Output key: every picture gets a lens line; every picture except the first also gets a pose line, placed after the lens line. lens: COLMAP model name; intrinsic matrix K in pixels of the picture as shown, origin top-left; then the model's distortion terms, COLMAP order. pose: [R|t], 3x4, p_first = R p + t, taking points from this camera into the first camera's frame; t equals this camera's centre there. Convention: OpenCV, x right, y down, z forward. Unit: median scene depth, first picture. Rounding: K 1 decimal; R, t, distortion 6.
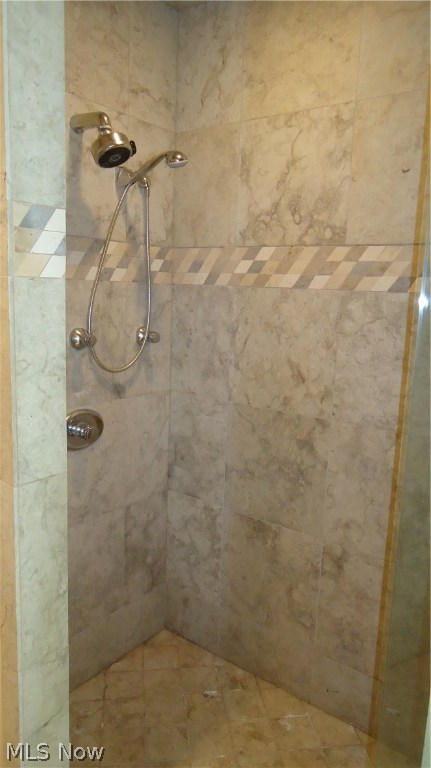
lens RADIAL K [[557.8, 0, 215.5], [0, 557.8, 384.0], [0, 0, 1]] dist [-0.006436, 0.003273]
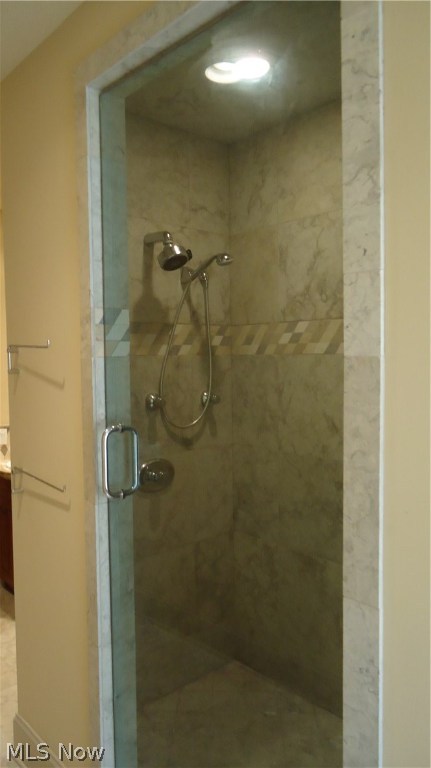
lens RADIAL K [[557.8, 0, 215.5], [0, 557.8, 384.0], [0, 0, 1]] dist [-0.006436, 0.003273]
pose [[0.982280, -0.040112, -0.183077, 0.120380], [0.017693, 0.992313, -0.122486, 0.034251], [0.186583, 0.117076, 0.975438, -0.199997]]
